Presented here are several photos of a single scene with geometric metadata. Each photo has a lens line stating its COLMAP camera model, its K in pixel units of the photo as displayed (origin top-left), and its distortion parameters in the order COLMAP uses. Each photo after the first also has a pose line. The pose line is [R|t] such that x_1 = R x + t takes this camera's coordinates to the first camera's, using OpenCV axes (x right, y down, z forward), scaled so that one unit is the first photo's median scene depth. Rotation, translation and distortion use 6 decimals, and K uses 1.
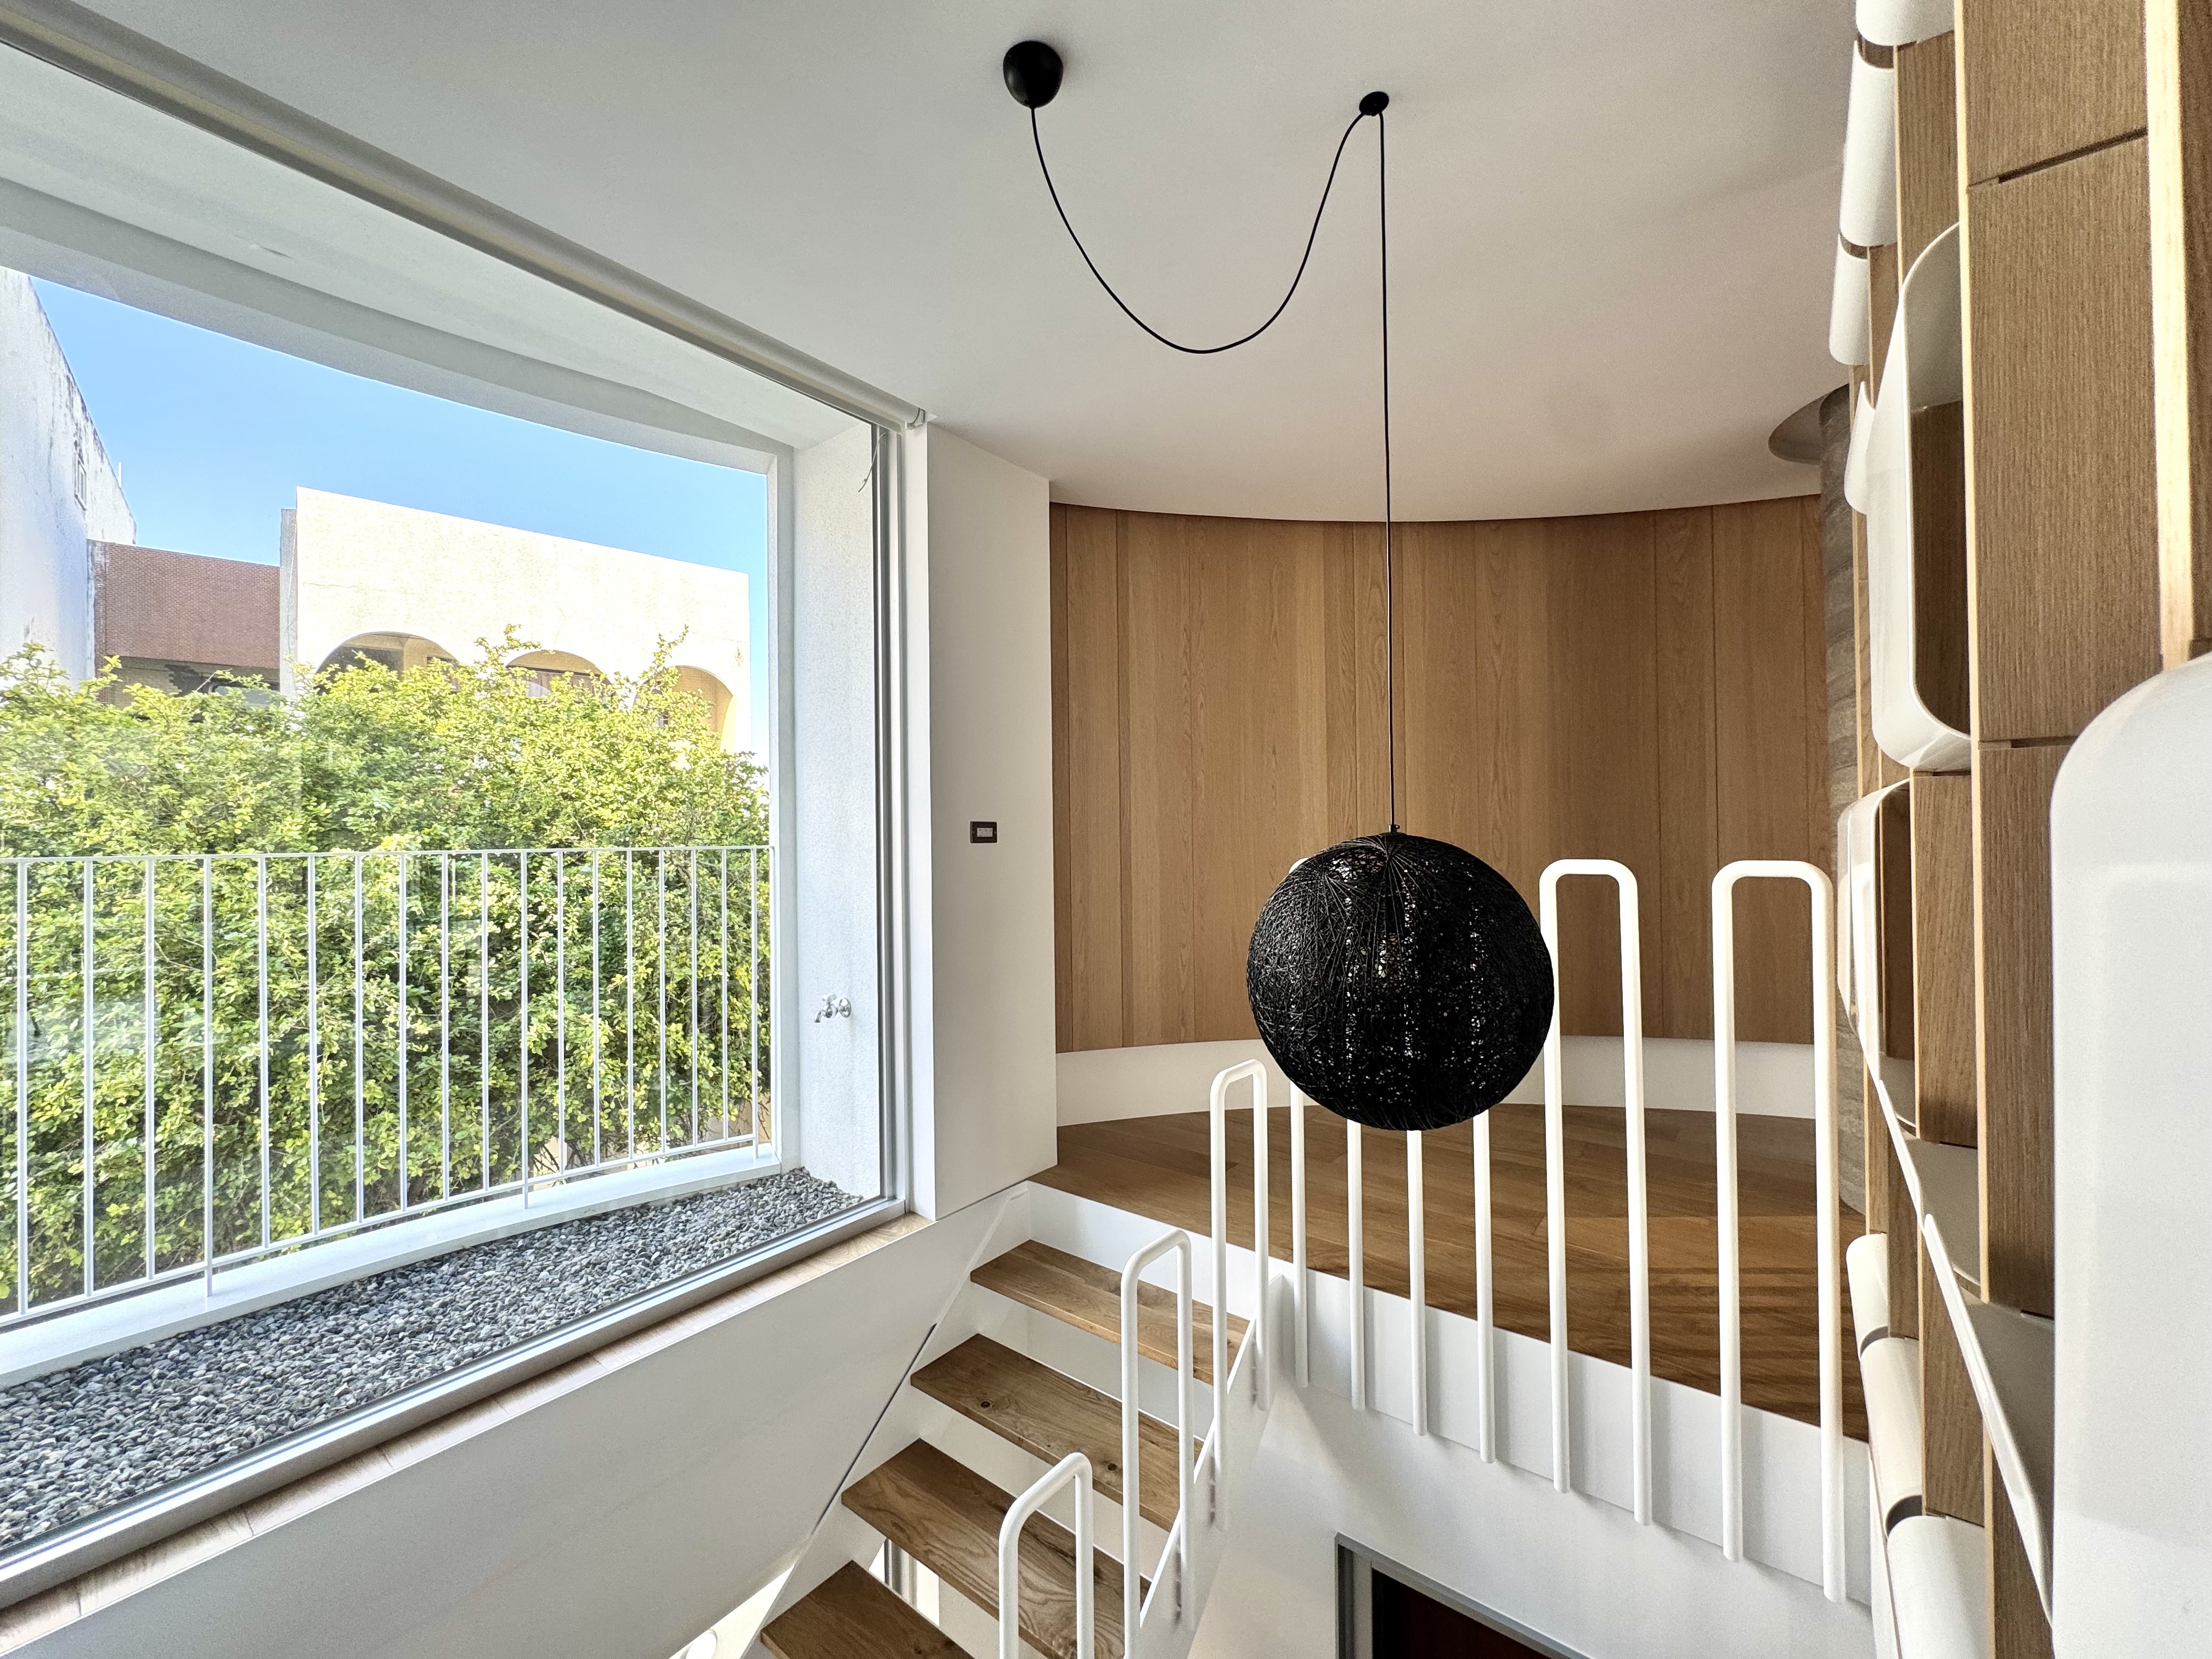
lens RADIAL K [[893.1, 0, 1106.0], [0, 893.1, 829.5], [0, 0, 1]] dist [-0.002727, 0.000453]
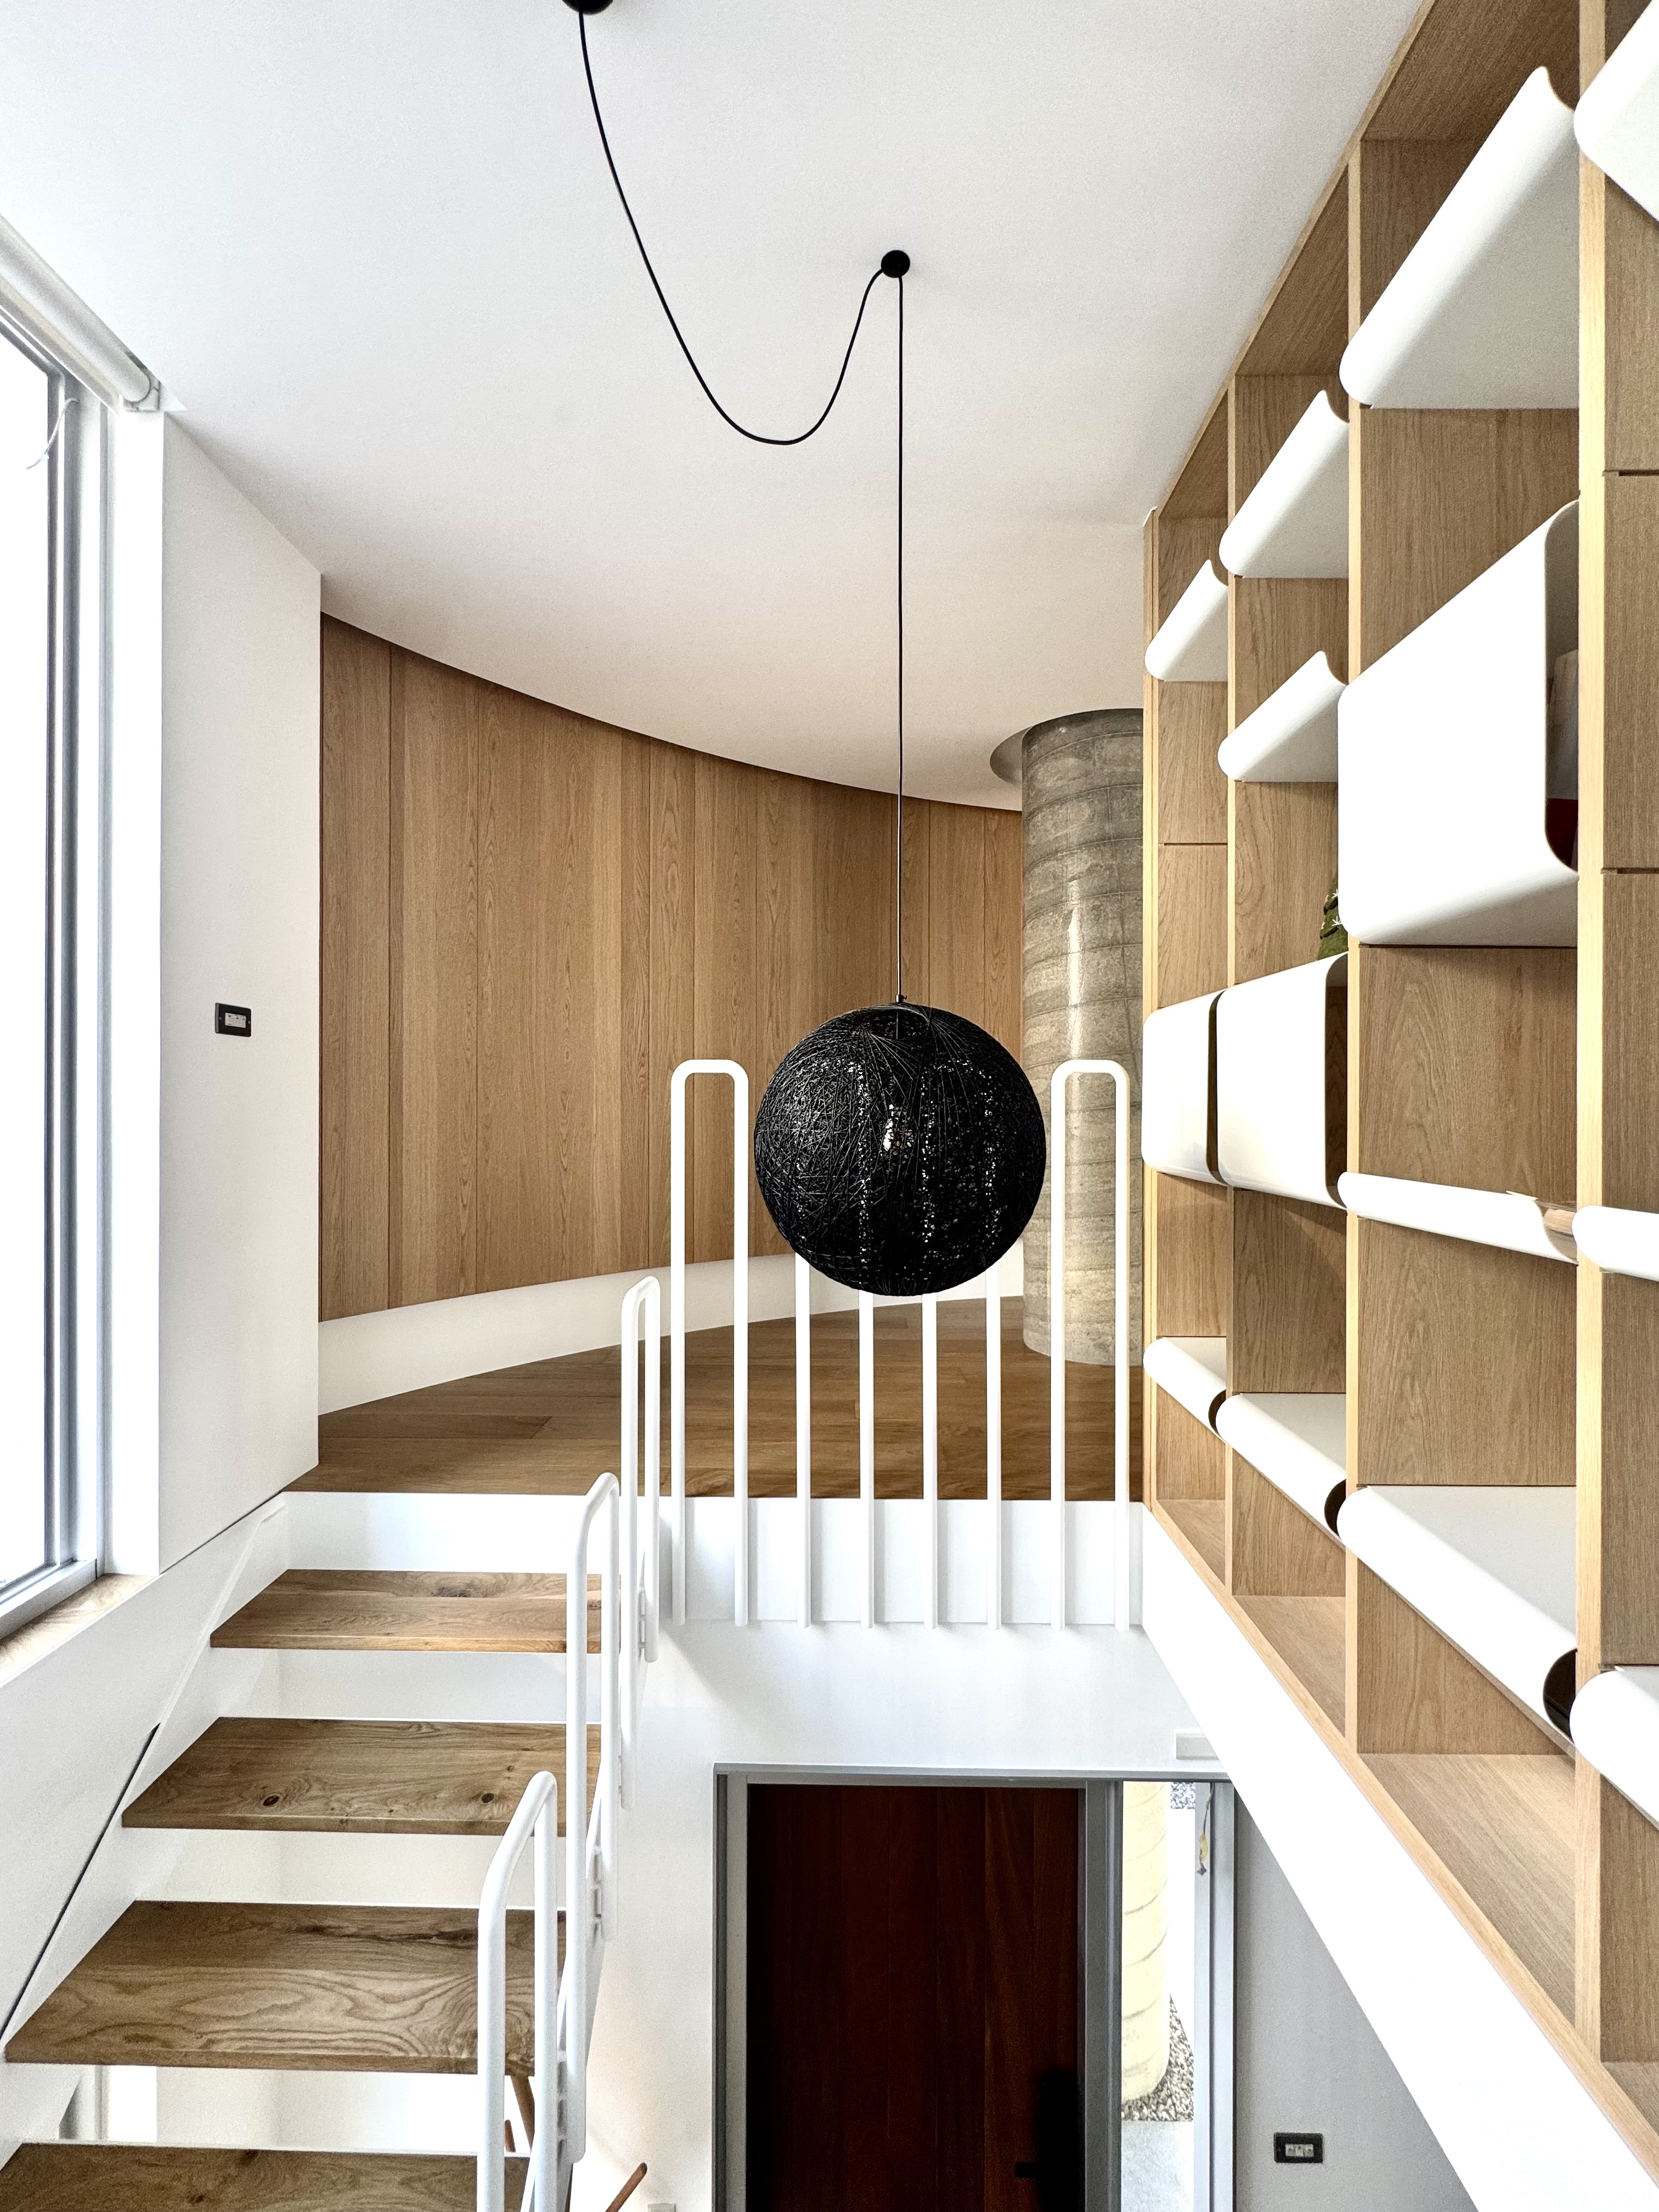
lens RADIAL K [[893.1, 0, 829.5], [0, 893.1, 1106.0], [0, 0, 1]] dist [-0.002727, 0.000453]
pose [[0.799951, 0.013675, 0.599910, -0.188731], [-0.015210, 0.999881, -0.002512, 0.068604], [-0.599873, -0.007115, 0.800064, 0.138321]]
